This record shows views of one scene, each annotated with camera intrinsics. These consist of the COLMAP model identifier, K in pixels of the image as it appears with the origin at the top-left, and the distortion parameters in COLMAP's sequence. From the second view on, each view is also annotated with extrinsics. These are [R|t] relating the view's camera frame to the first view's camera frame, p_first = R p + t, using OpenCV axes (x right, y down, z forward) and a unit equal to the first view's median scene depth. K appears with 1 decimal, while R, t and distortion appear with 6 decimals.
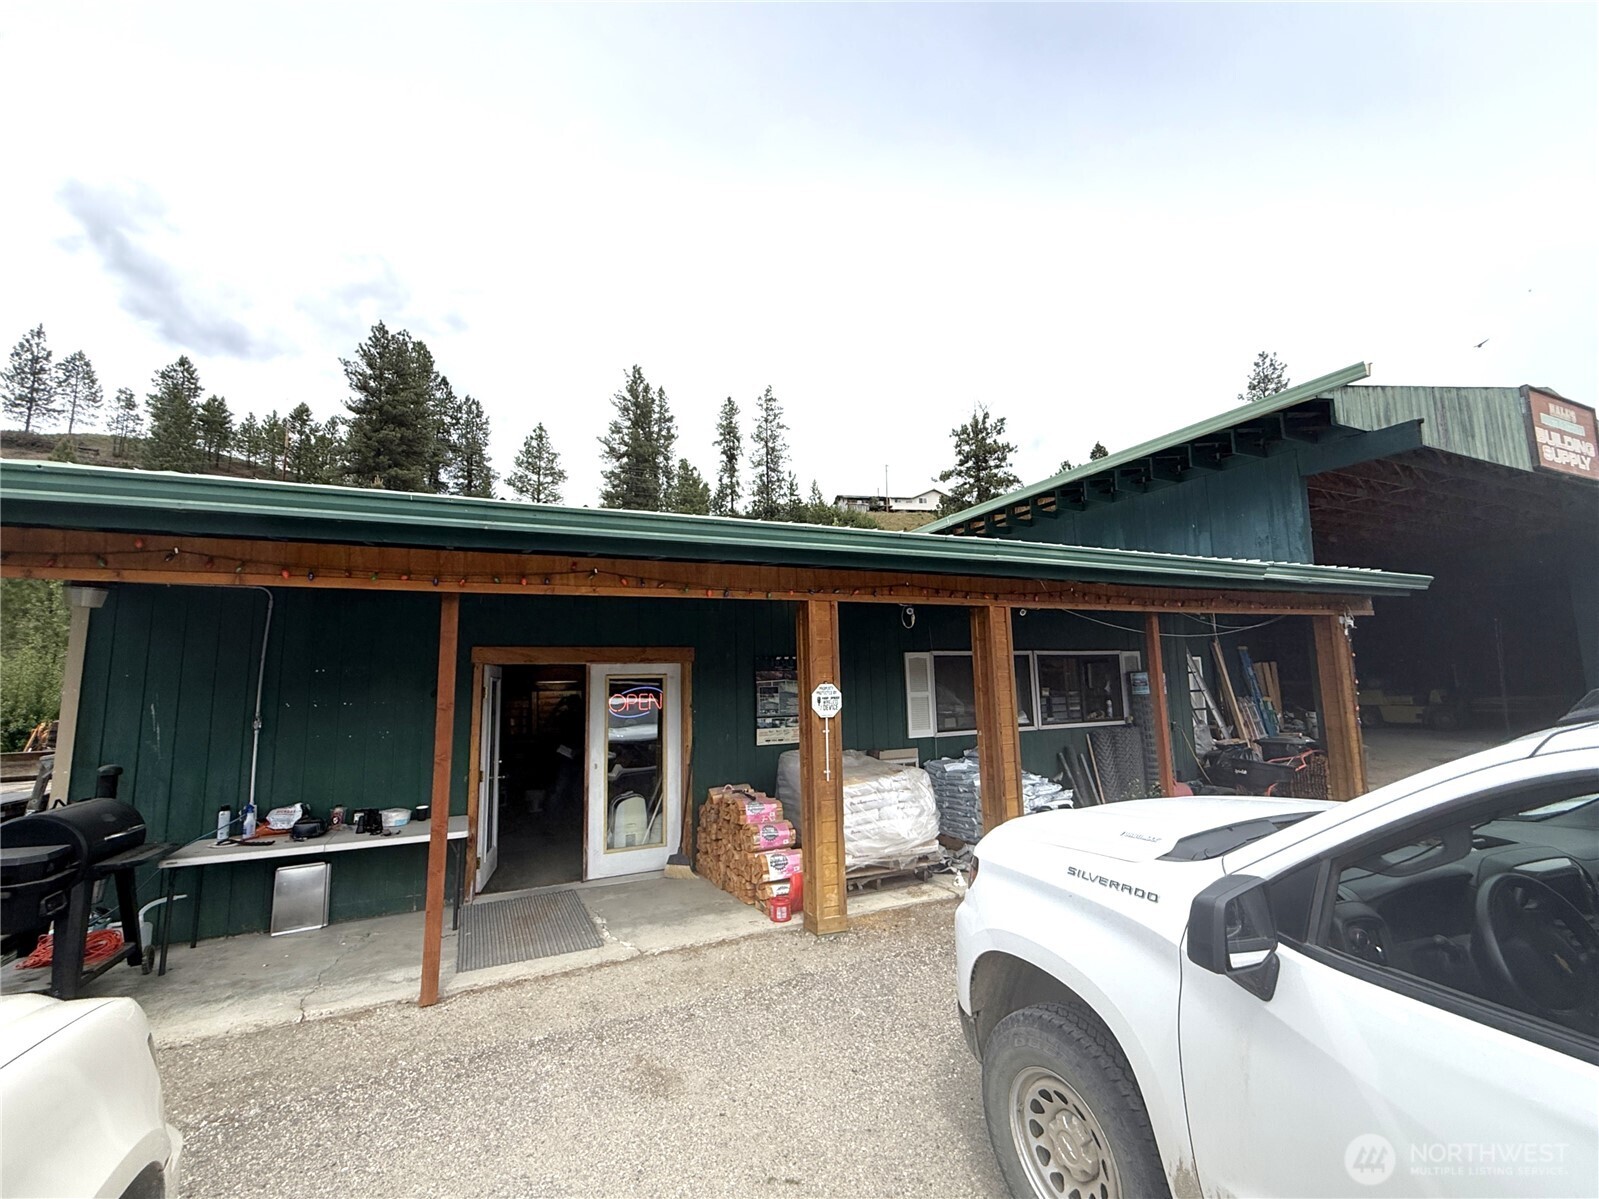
lens RADIAL K [[648.3, 0, 799.5], [0, 648.3, 599.5], [0, 0, 1]] dist [-0.000832, 0.000089]
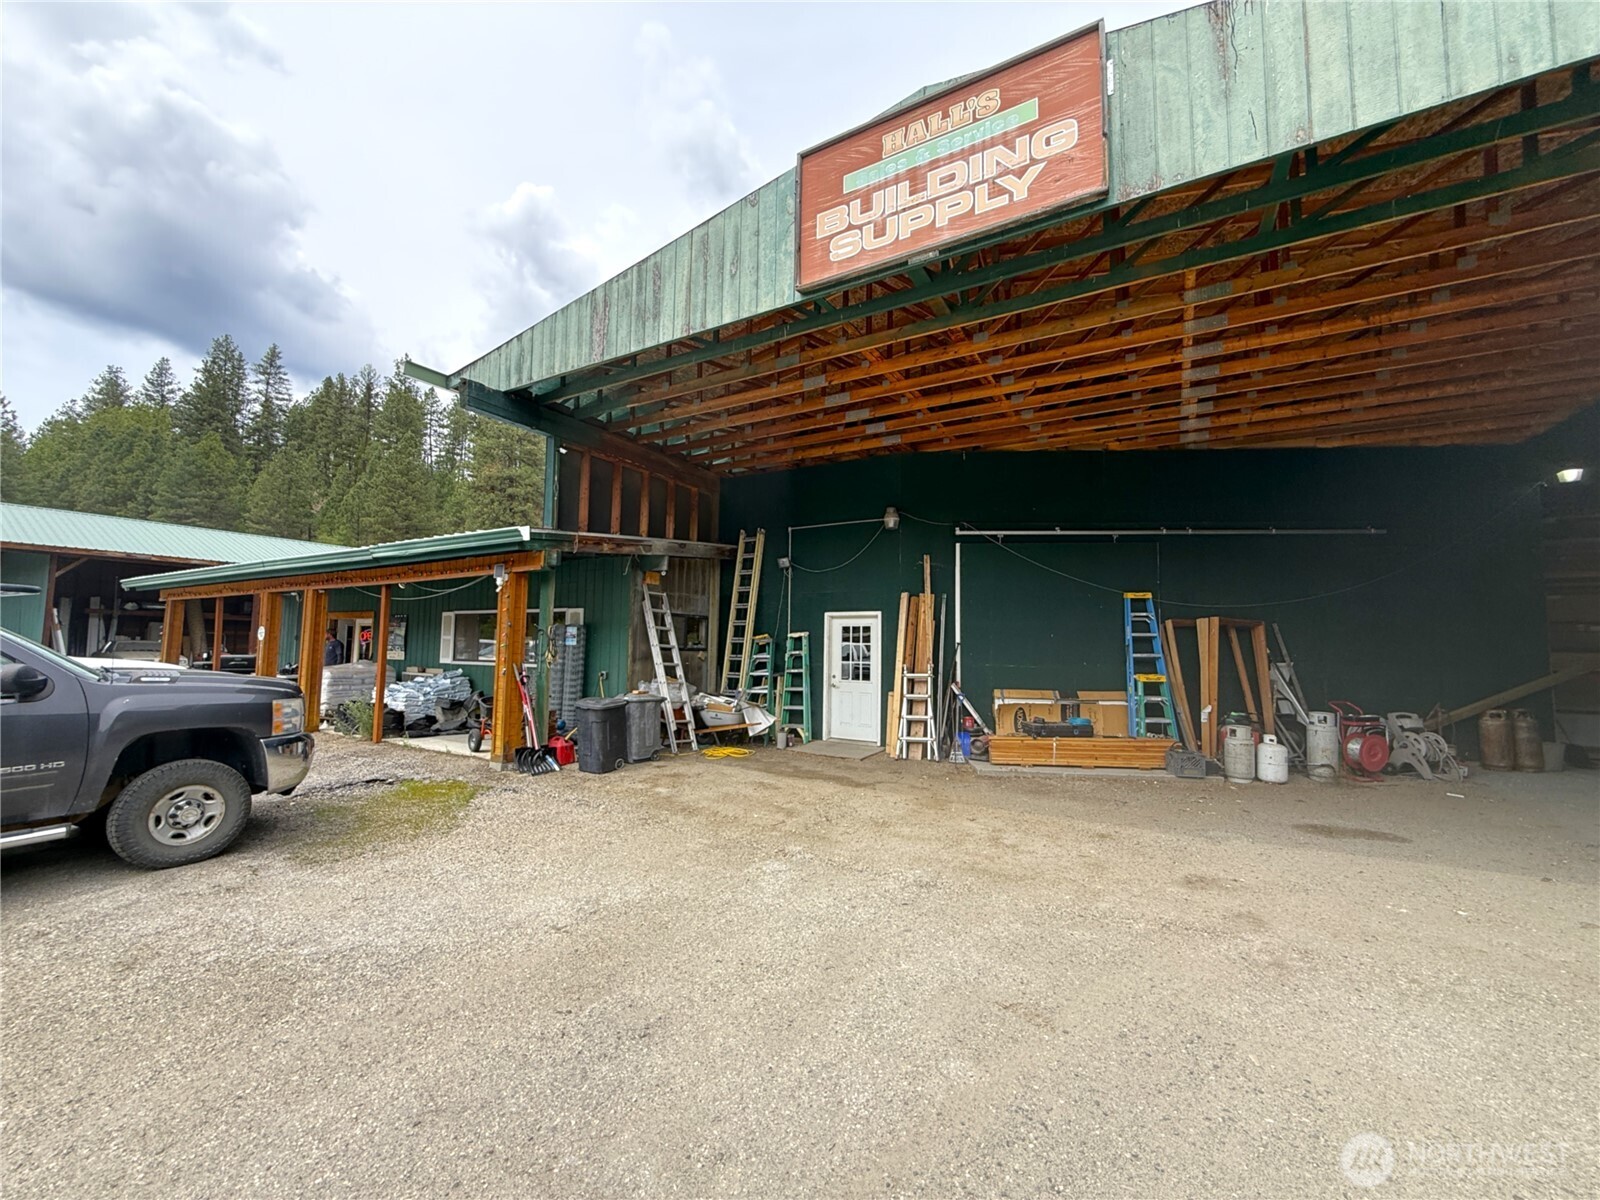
lens RADIAL K [[632.3, 0, 800.0], [0, 632.3, 600.0], [0, 0, 1]] dist [0.000415, 0.000572]
pose [[0.581406, -0.026787, -0.813173, 1.990666], [0.077950, 0.996694, 0.022900, 0.084108], [0.809871, -0.076701, 0.581572, 0.790265]]
